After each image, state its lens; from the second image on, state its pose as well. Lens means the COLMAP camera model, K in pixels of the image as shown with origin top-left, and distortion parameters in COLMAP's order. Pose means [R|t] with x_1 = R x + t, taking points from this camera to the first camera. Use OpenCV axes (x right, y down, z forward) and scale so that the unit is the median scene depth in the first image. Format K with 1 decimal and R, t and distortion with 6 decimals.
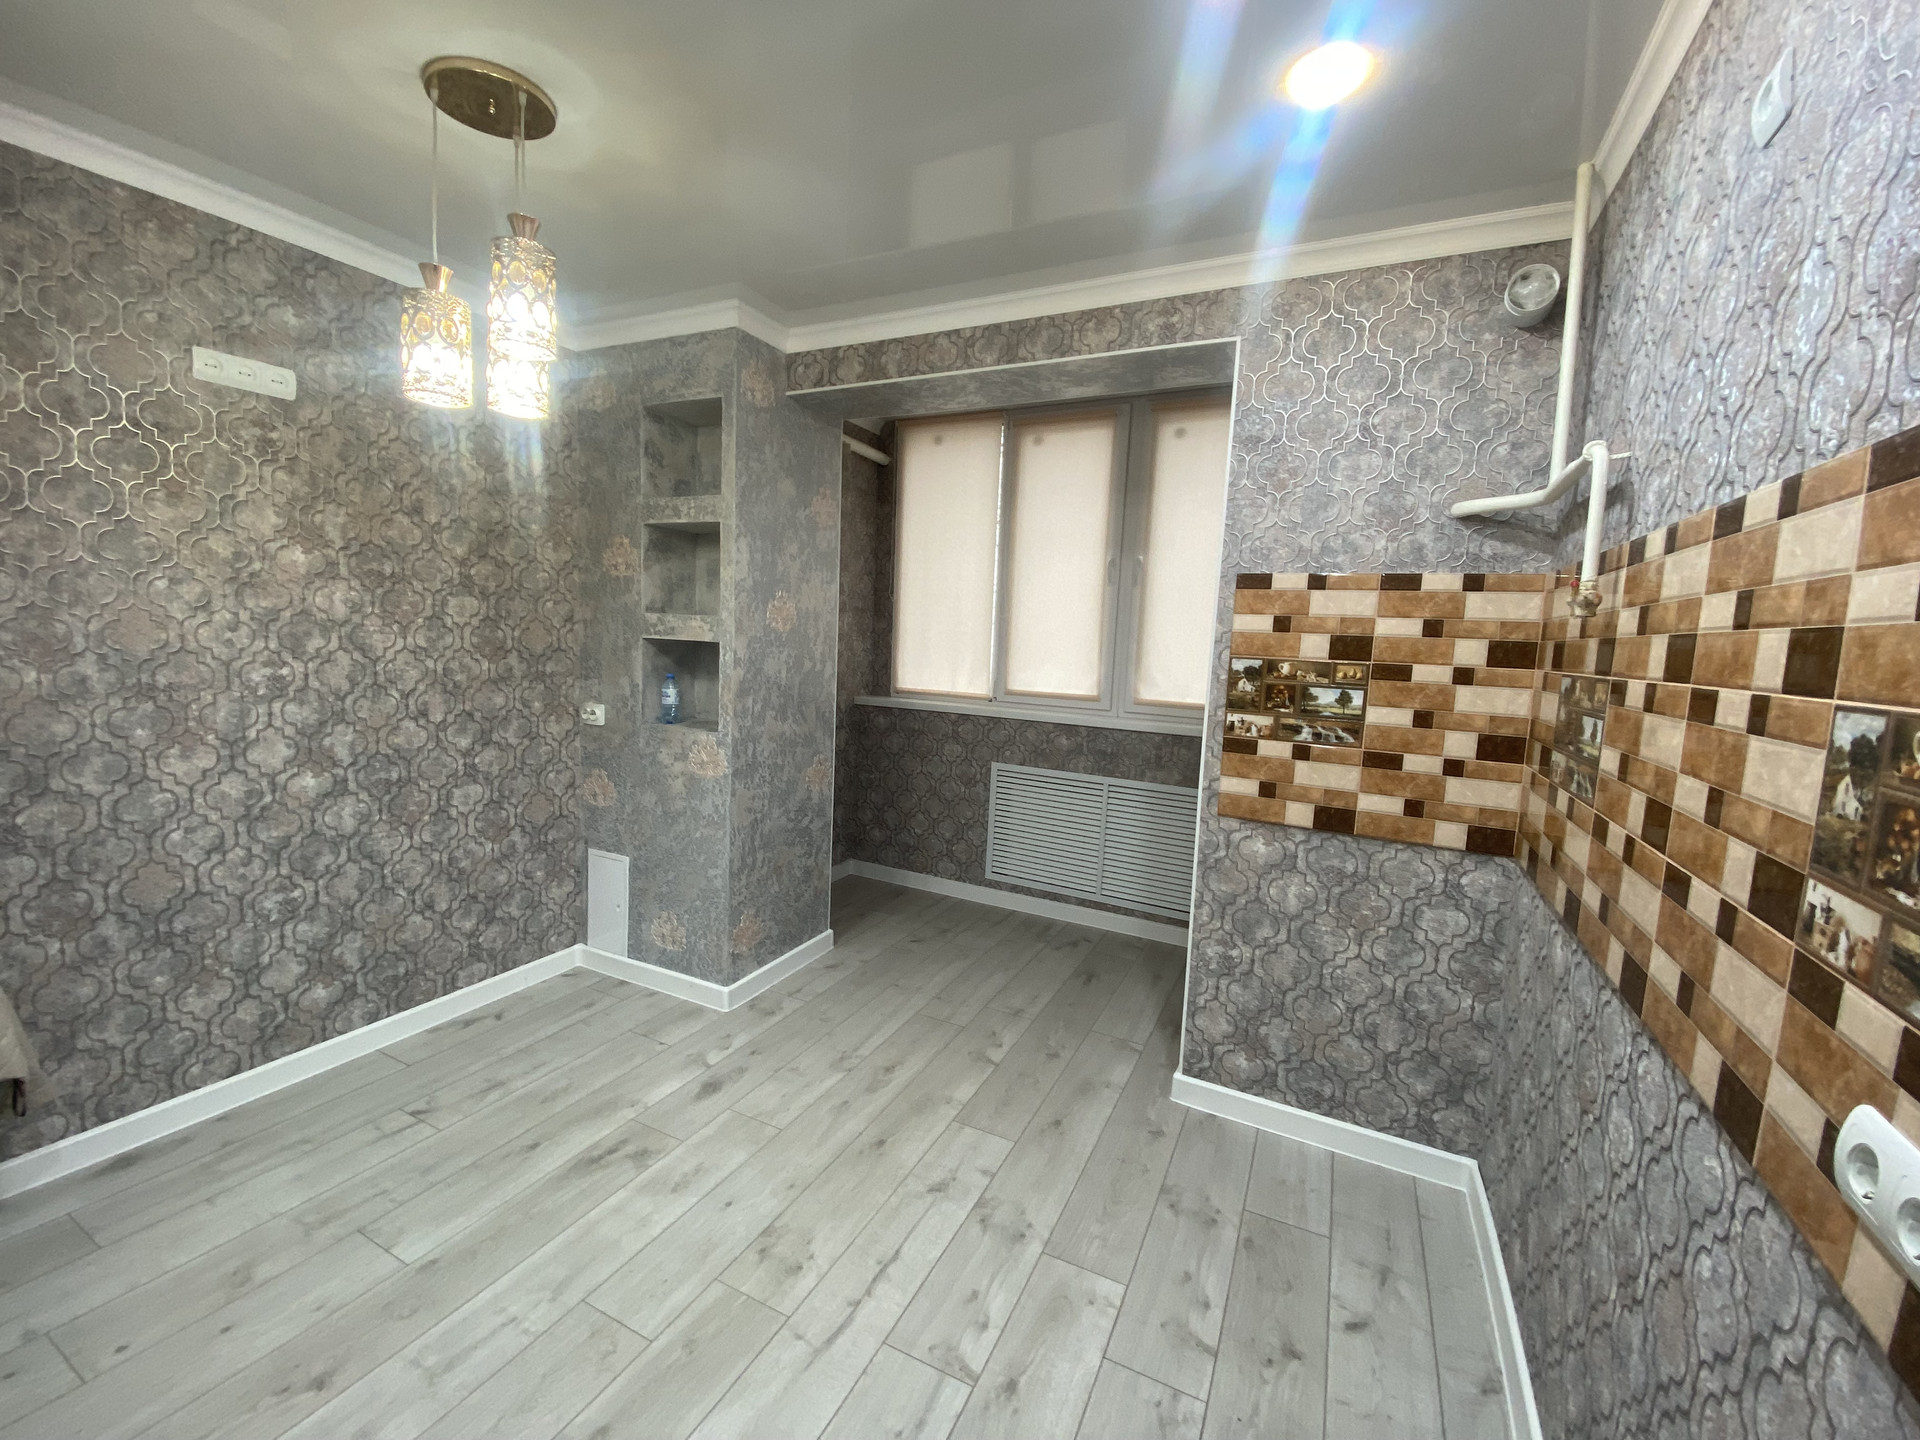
lens RADIAL K [[771.7, 0, 960.0], [0, 771.7, 720.0], [0, 0, 1]] dist [0.015197, -0.018566]
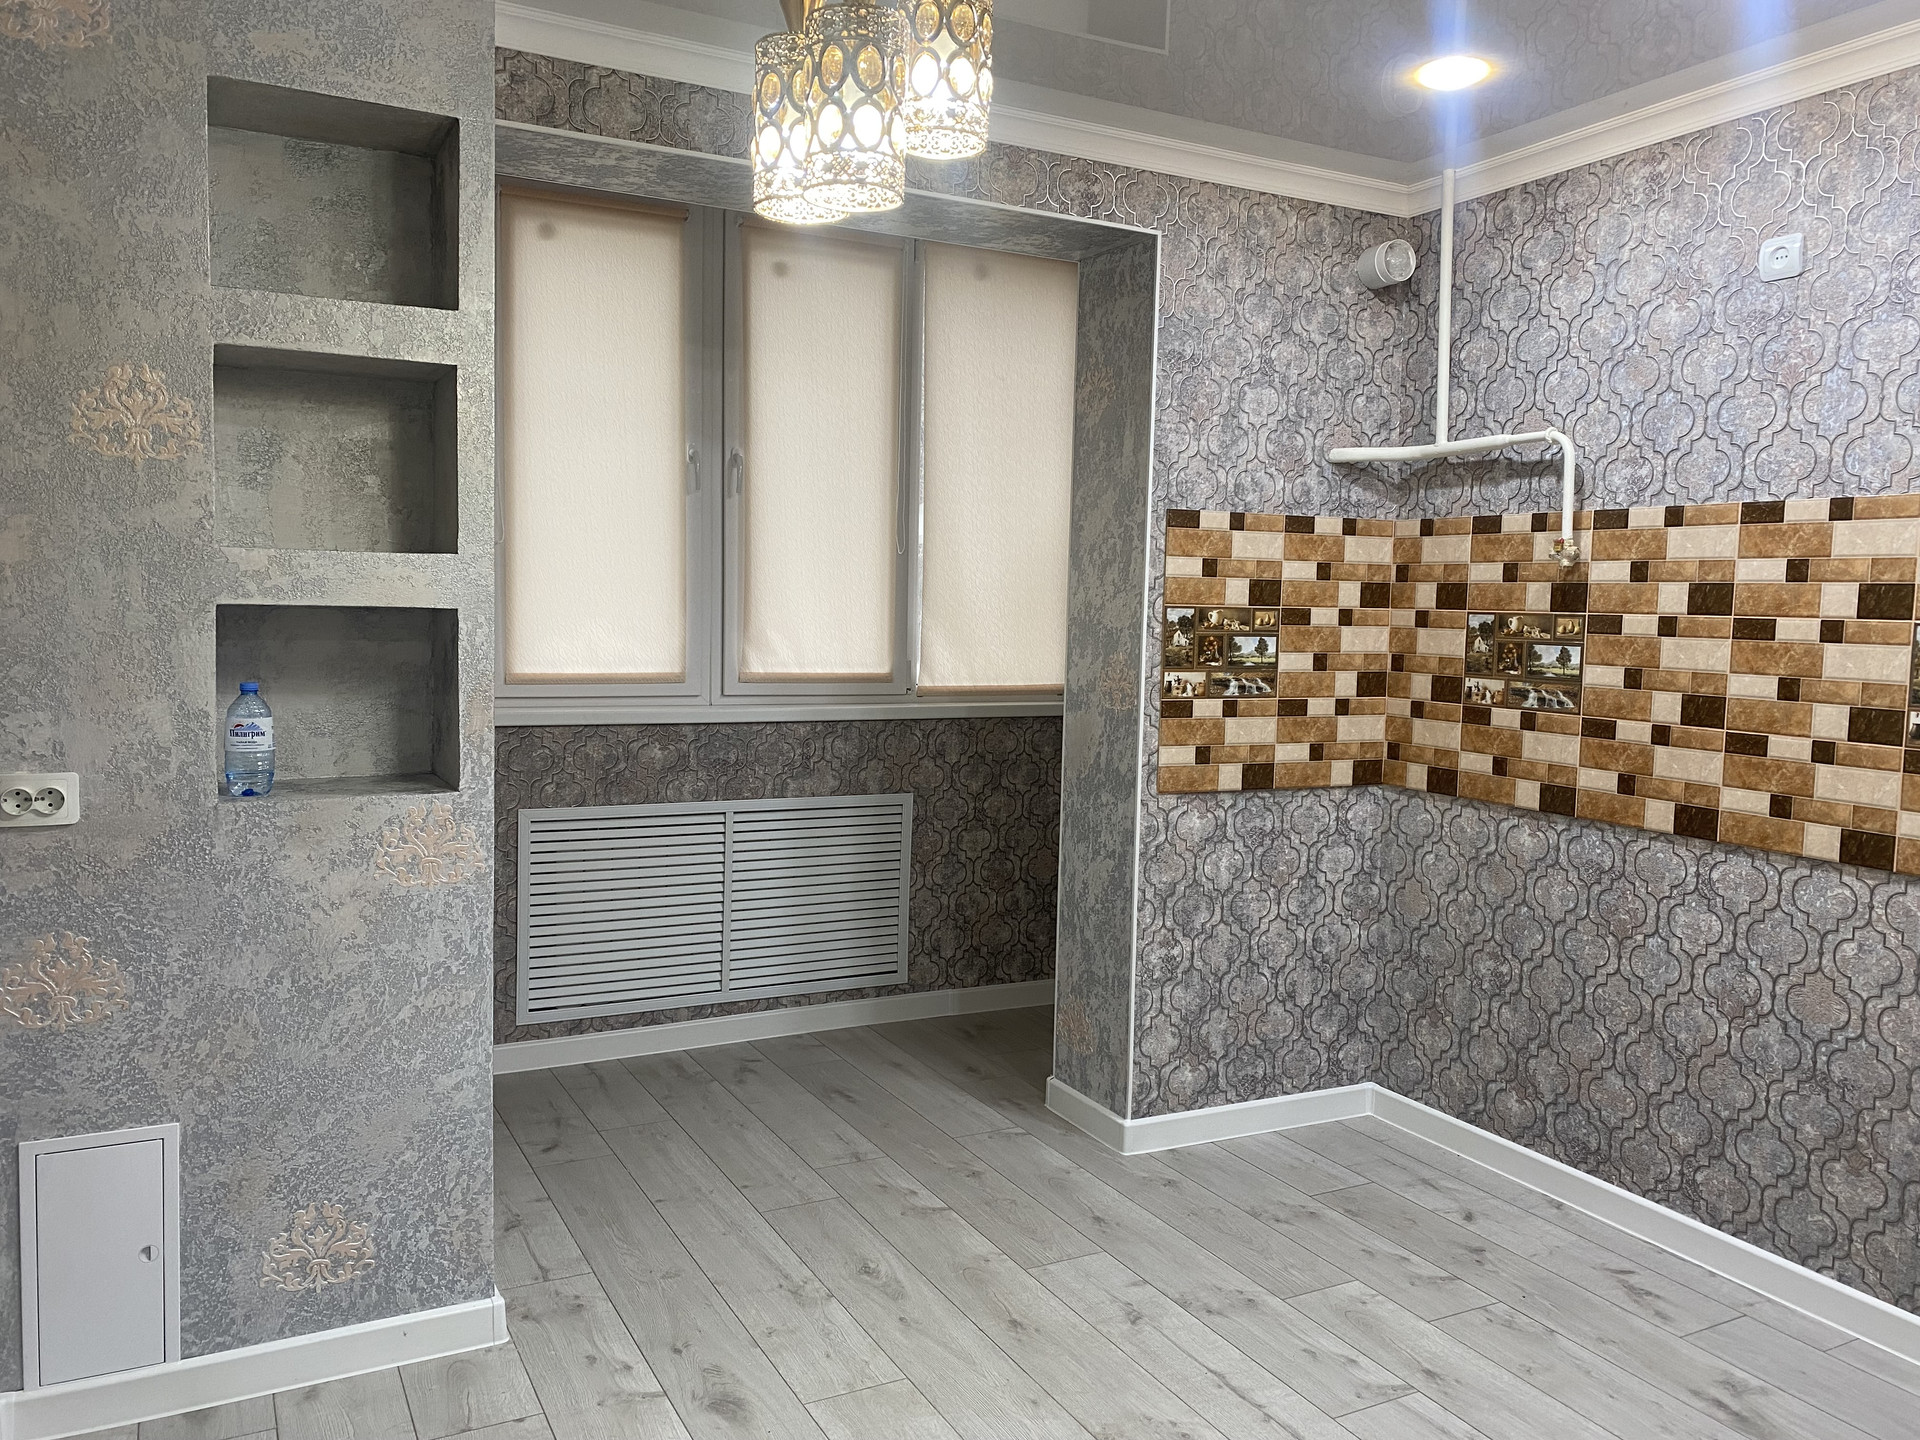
lens RADIAL K [[1483.2, 0, 960.0], [0, 1483.2, 720.0], [0, 0, 1]] dist [0.064652, -0.055700]
pose [[0.584282, -0.096205, 0.805829, -1.153612], [0.091070, 0.994449, 0.052692, -0.065630], [-0.806425, 0.042600, 0.589800, 0.225820]]
